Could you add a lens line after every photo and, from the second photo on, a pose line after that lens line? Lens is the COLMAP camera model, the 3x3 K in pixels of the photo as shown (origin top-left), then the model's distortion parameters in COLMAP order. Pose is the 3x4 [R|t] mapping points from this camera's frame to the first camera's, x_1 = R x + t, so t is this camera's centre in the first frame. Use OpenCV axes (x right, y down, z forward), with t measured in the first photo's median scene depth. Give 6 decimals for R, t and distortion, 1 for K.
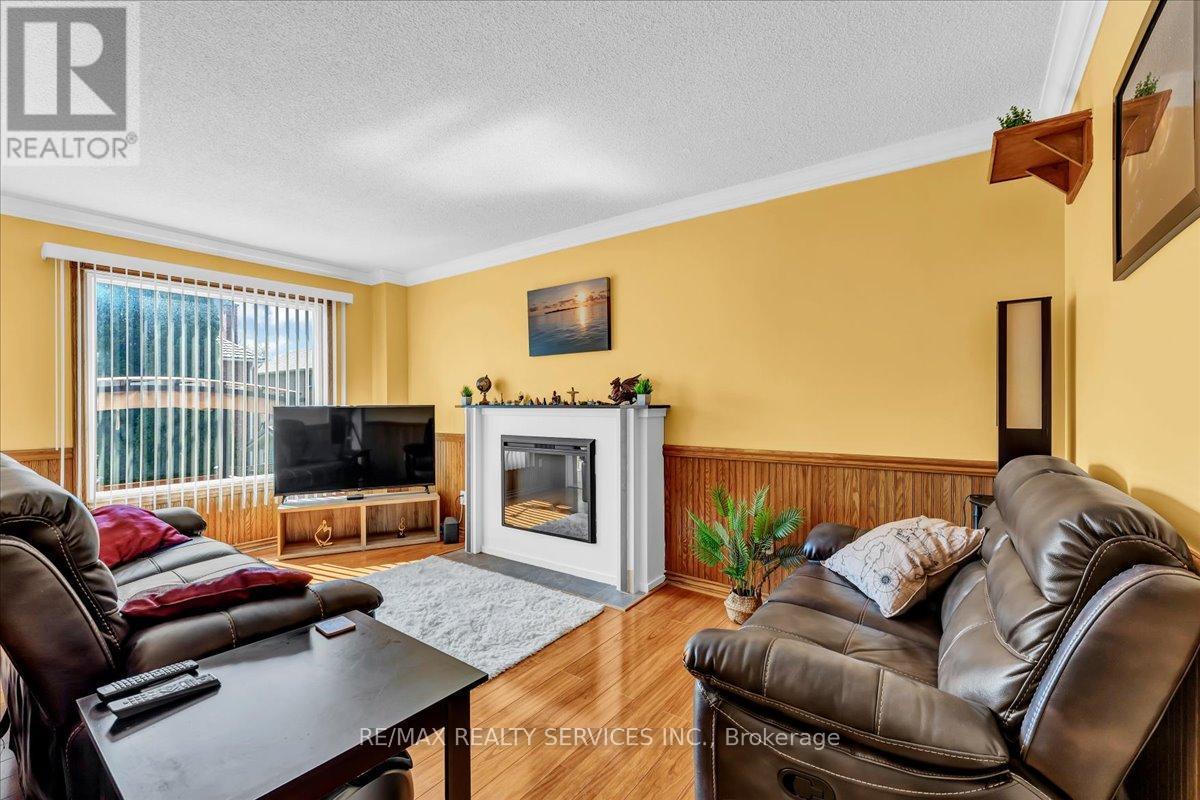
lens RADIAL K [[504.8, 0, 598.5], [0, 504.8, 400.8], [0, 0, 1]] dist [-0.005904, 0.000065]
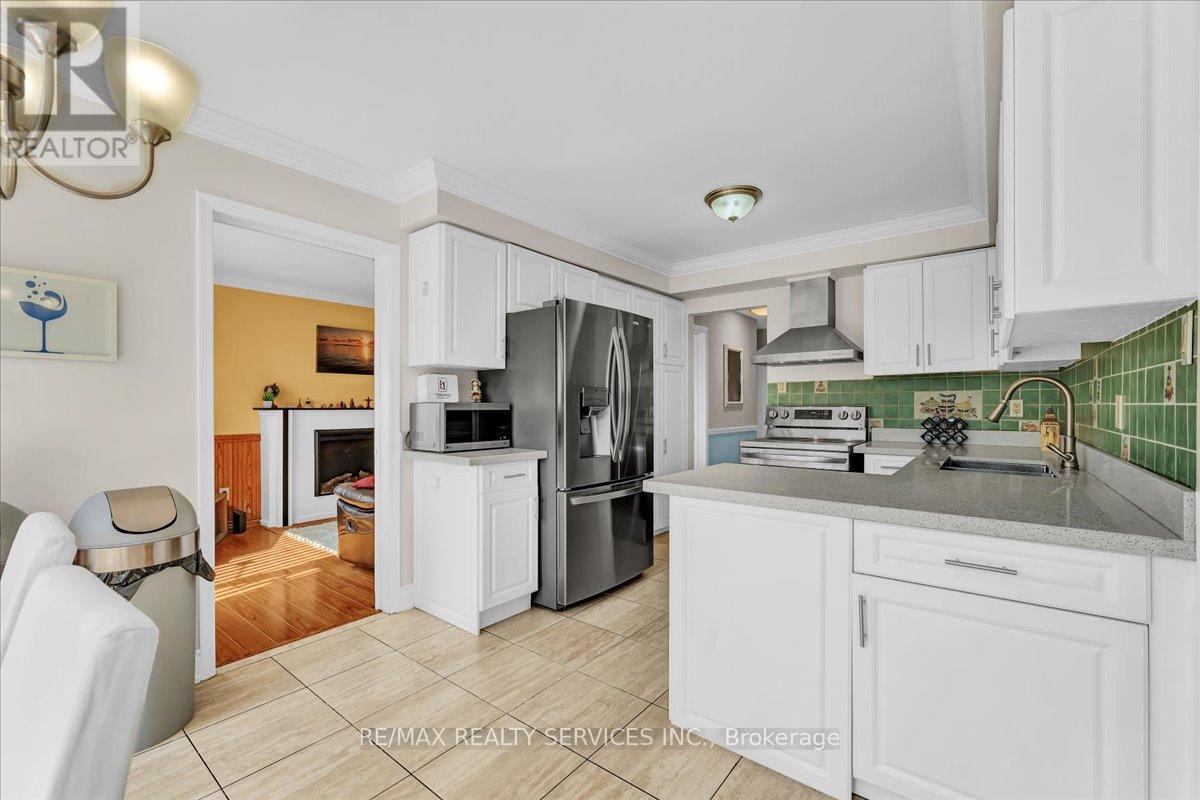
lens RADIAL K [[504.8, 0, 596.1], [0, 504.8, 405.5], [0, 0, 1]] dist [-0.005904, 0.000065]
pose [[0.022120, 0.005949, 0.999738, -1.500184], [0.001668, 0.999981, -0.005987, 0.010044], [-0.999754, 0.001800, 0.022110, 0.219120]]
